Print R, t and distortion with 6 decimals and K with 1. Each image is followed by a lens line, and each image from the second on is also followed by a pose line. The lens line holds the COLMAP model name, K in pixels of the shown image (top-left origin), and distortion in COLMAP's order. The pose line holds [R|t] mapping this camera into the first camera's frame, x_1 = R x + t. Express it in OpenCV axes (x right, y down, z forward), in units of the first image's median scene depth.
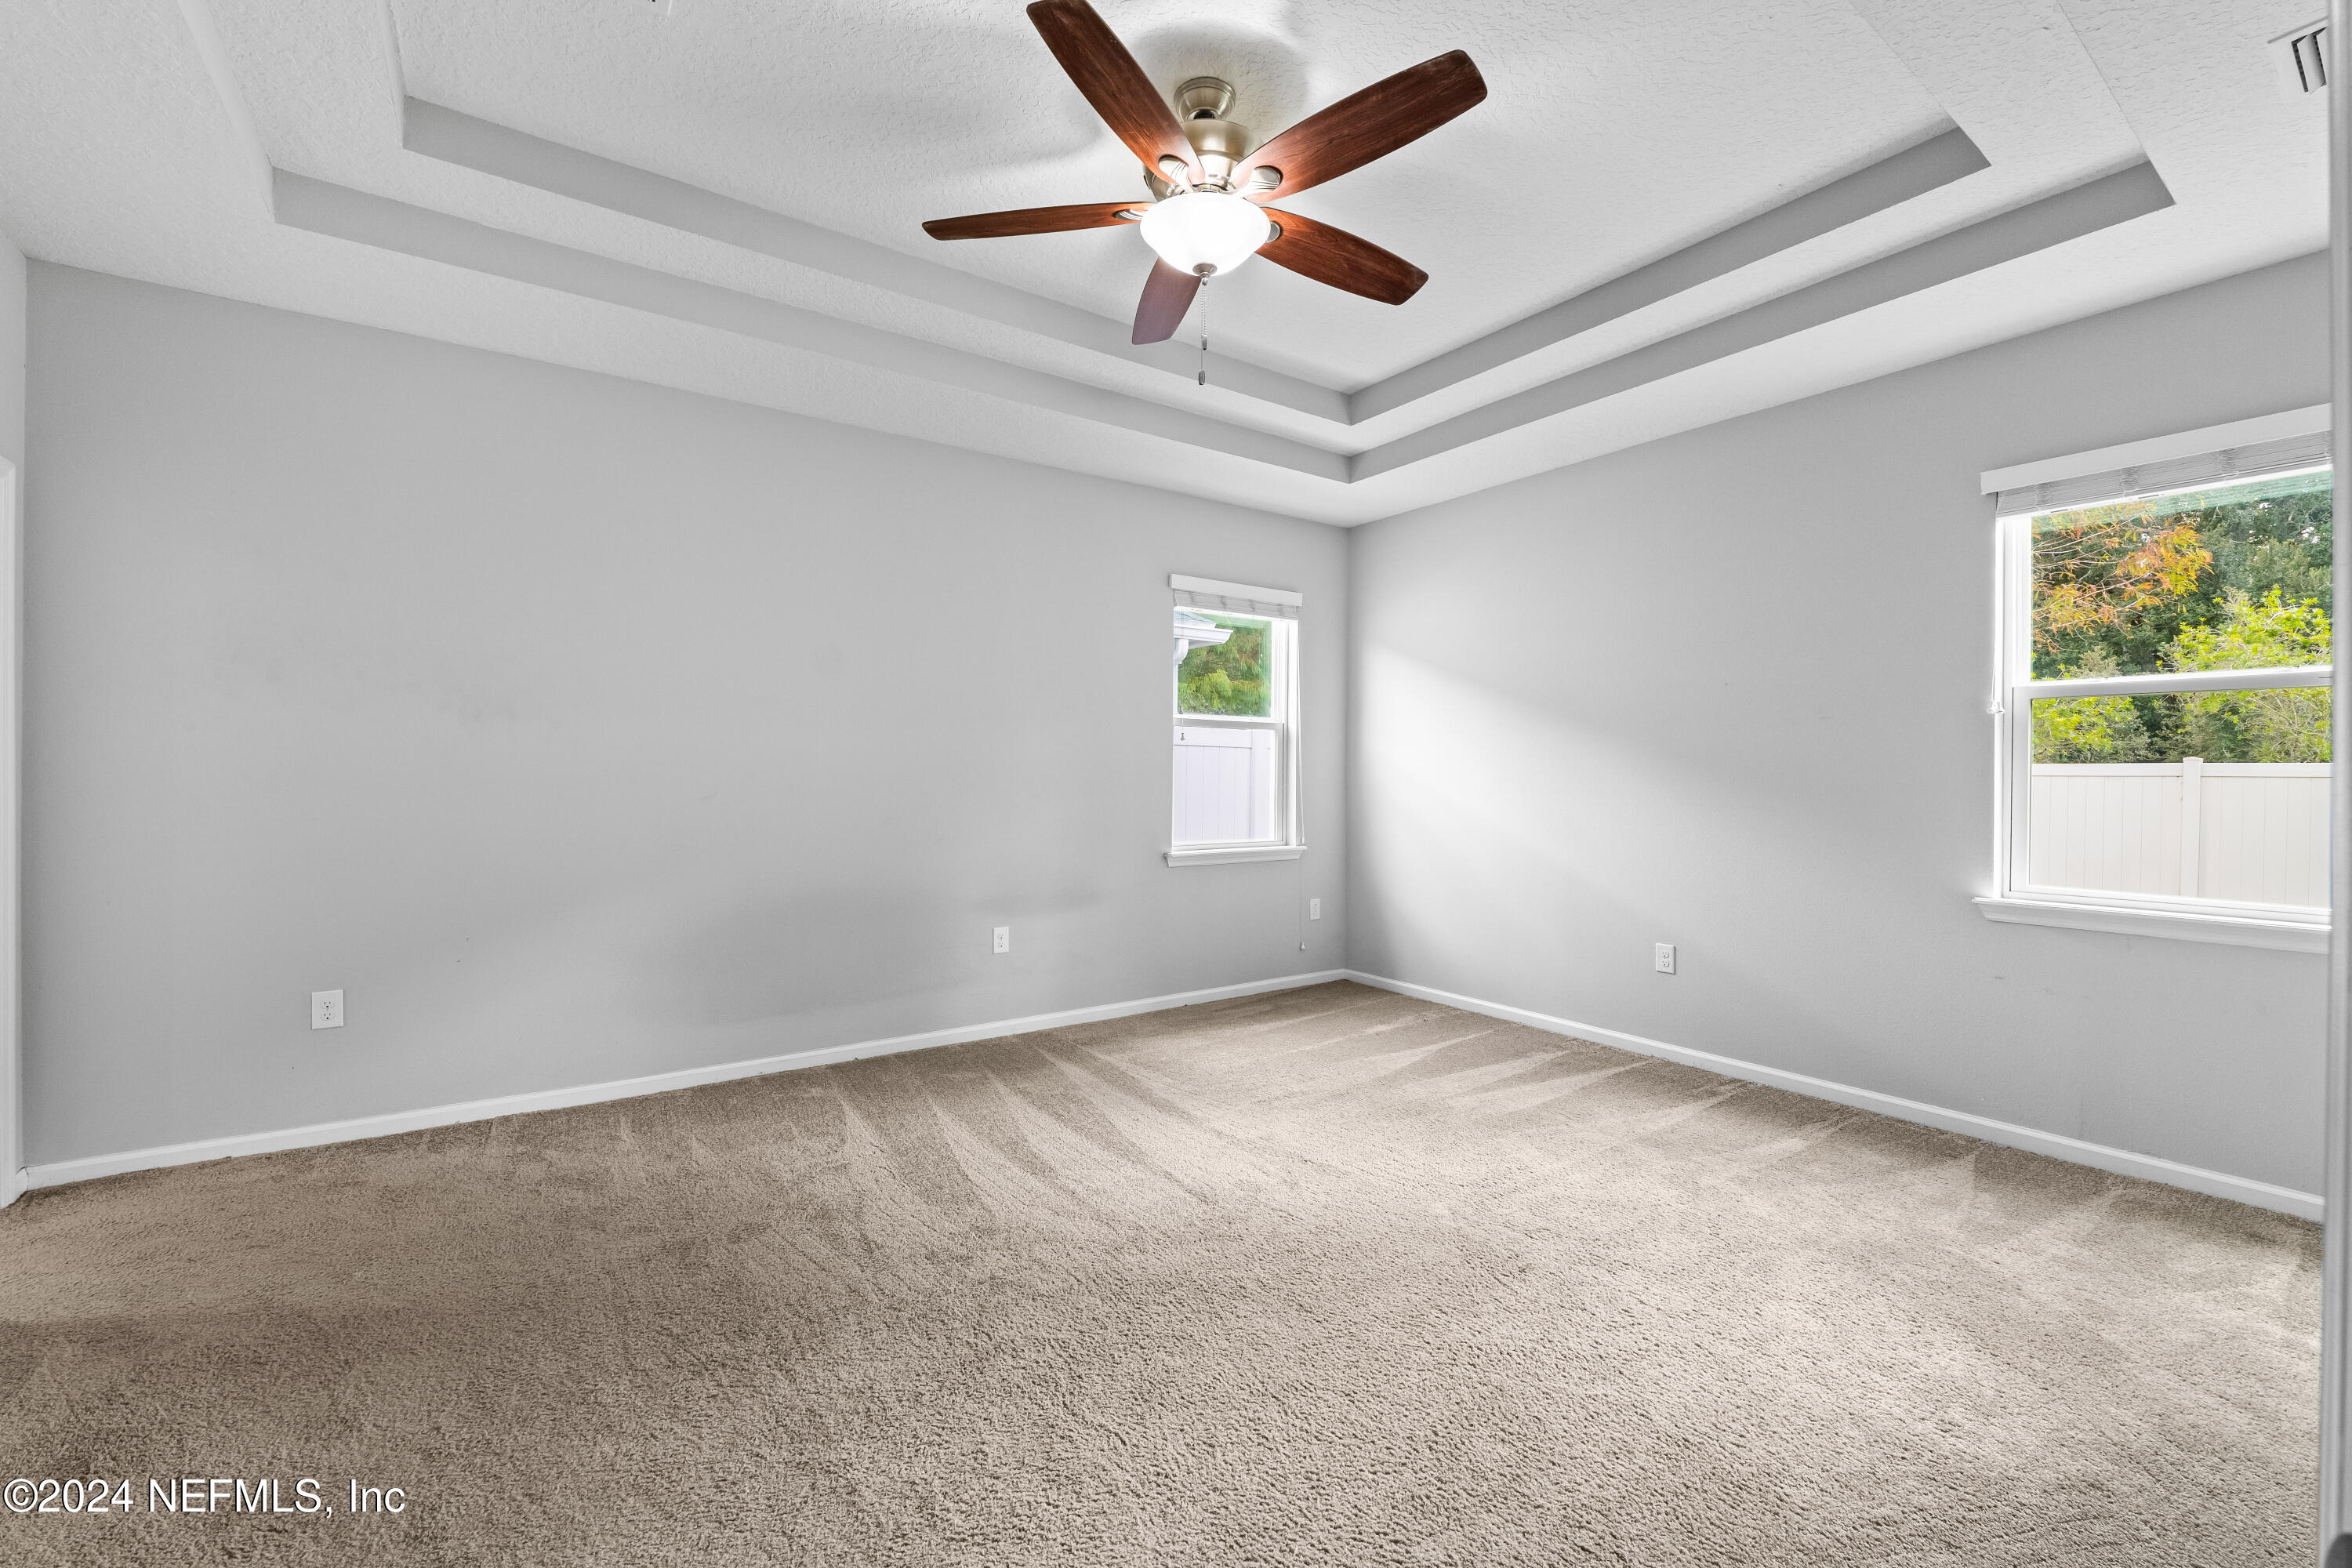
lens RADIAL K [[976.9, 0, 1168.7], [0, 976.9, 780.2], [0, 0, 1]] dist [-0.013302, 0.000316]
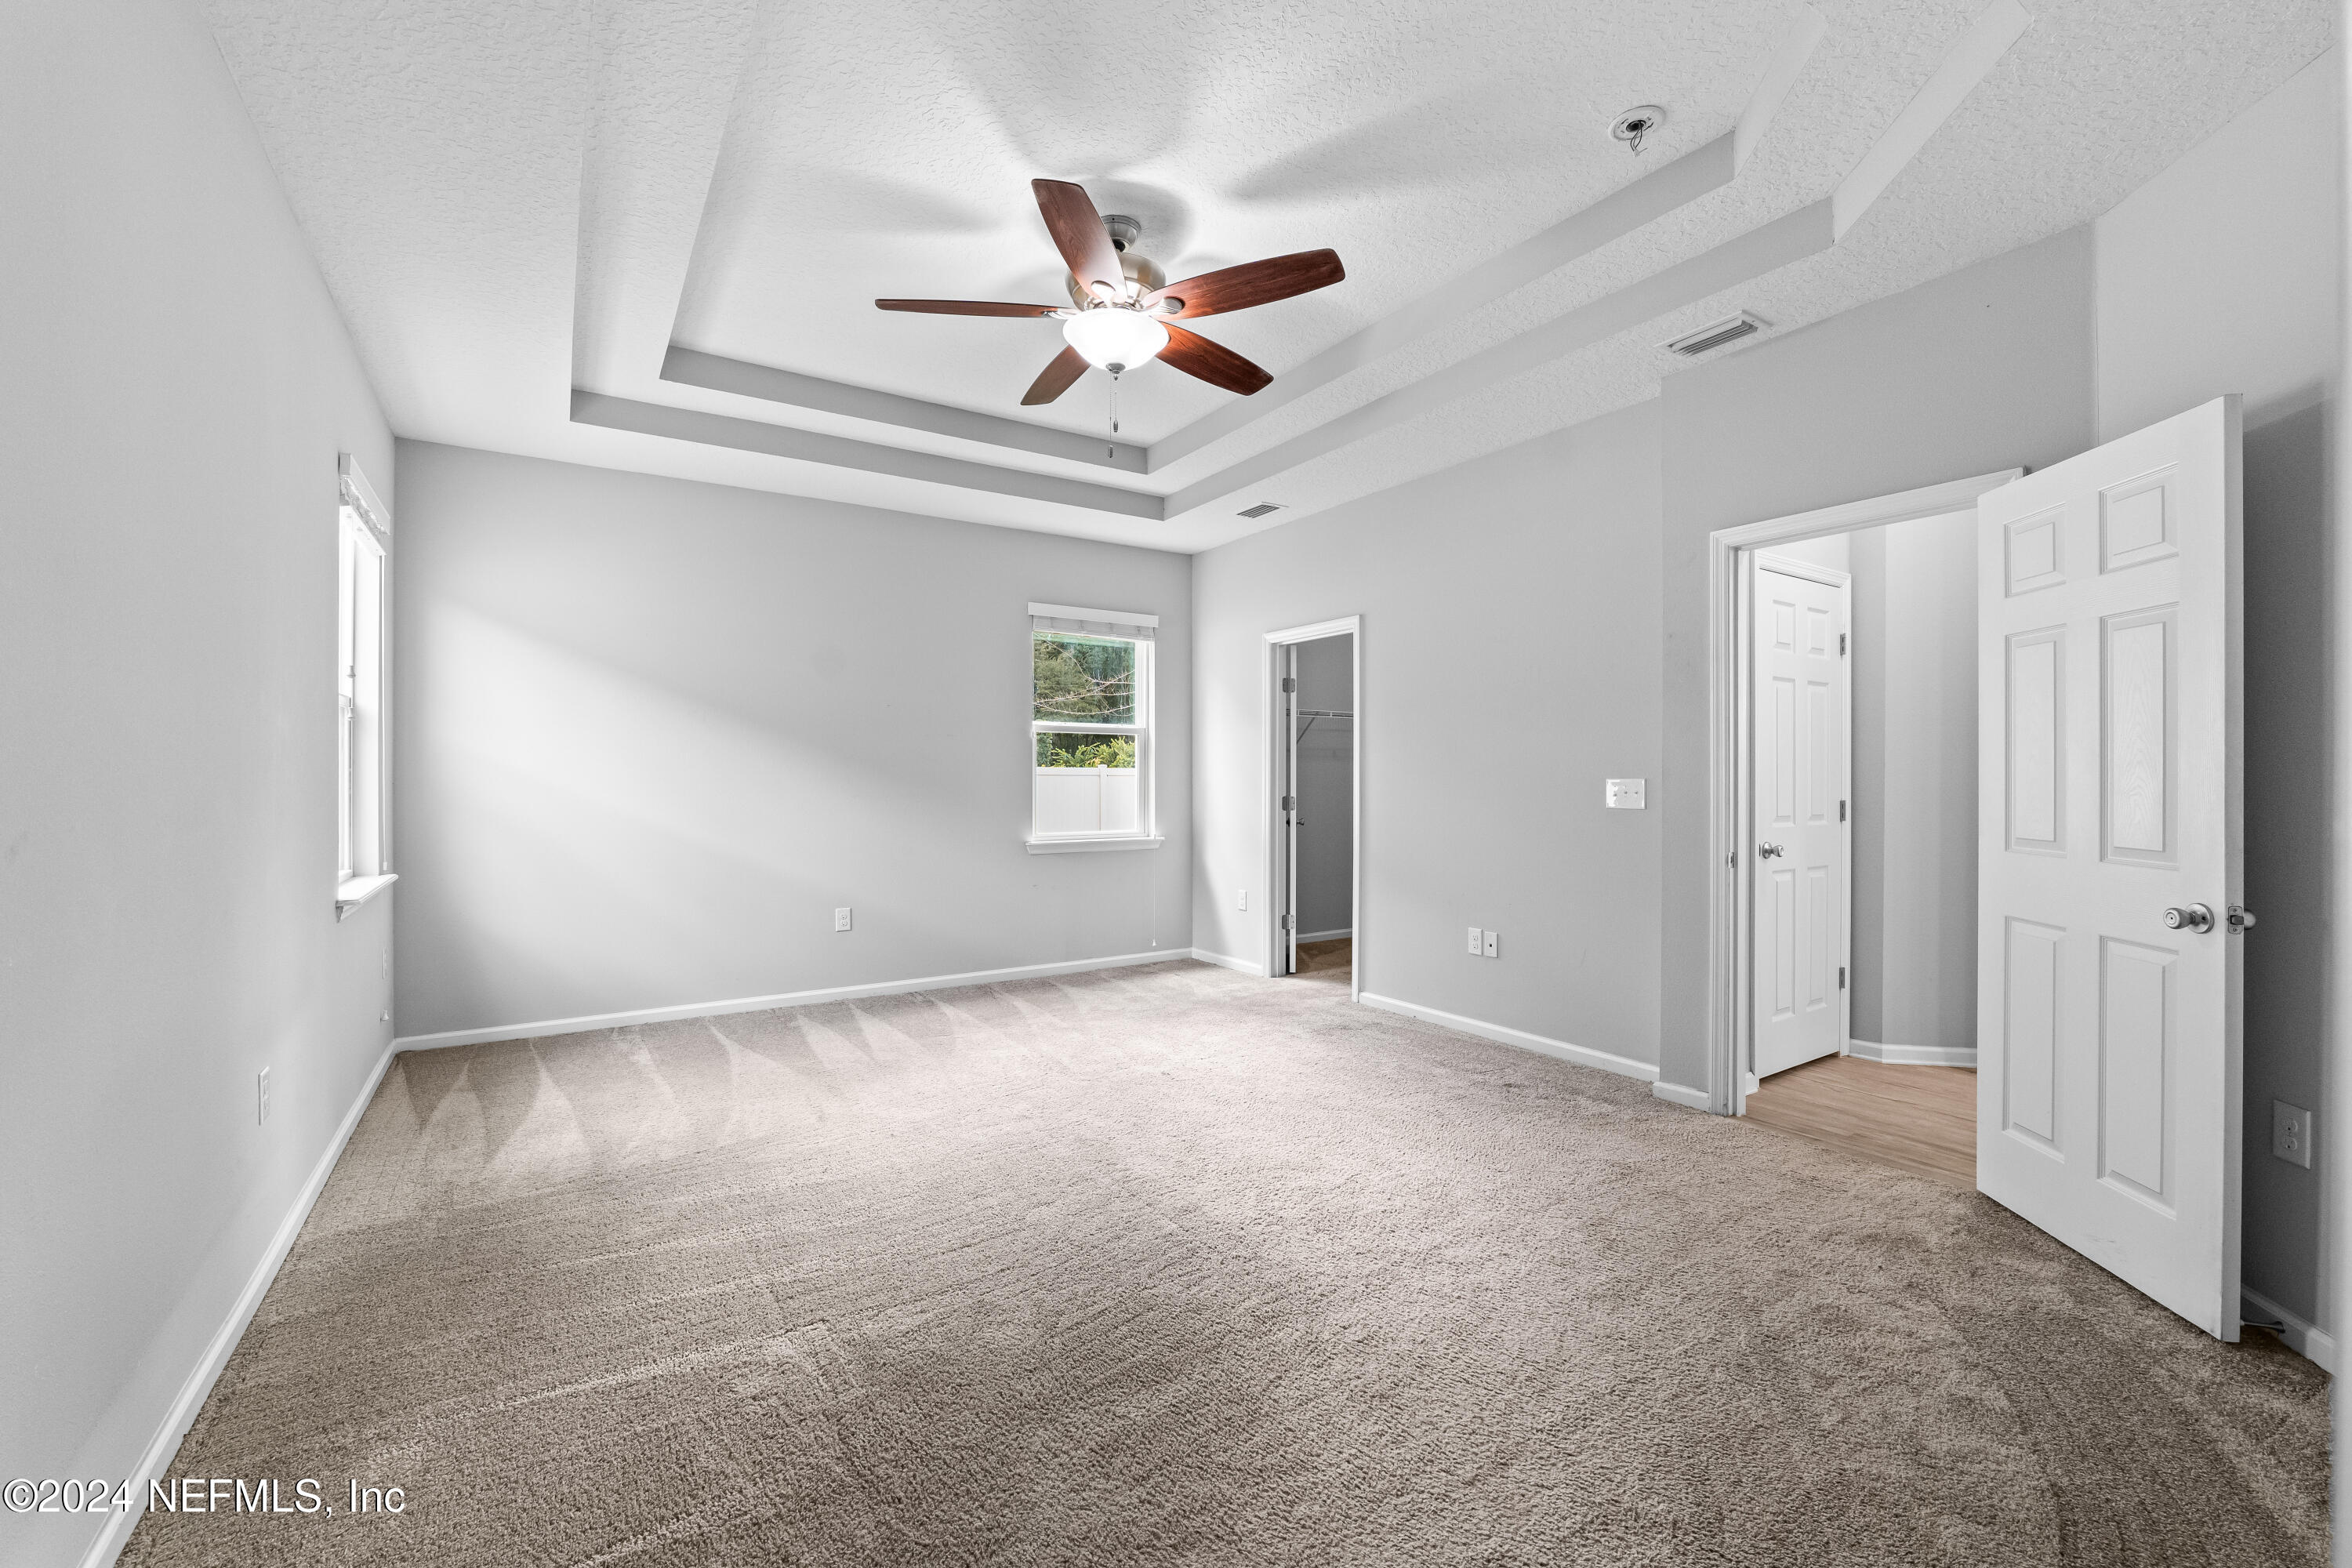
lens RADIAL K [[976.9, 0, 1168.7], [0, 976.9, 780.2], [0, 0, 1]] dist [-0.013302, 0.000316]
pose [[0.026071, -0.015345, 0.999542, -0.804672], [0.005543, 0.999869, 0.015206, -0.016474], [-0.999645, 0.005144, 0.026153, 0.587662]]
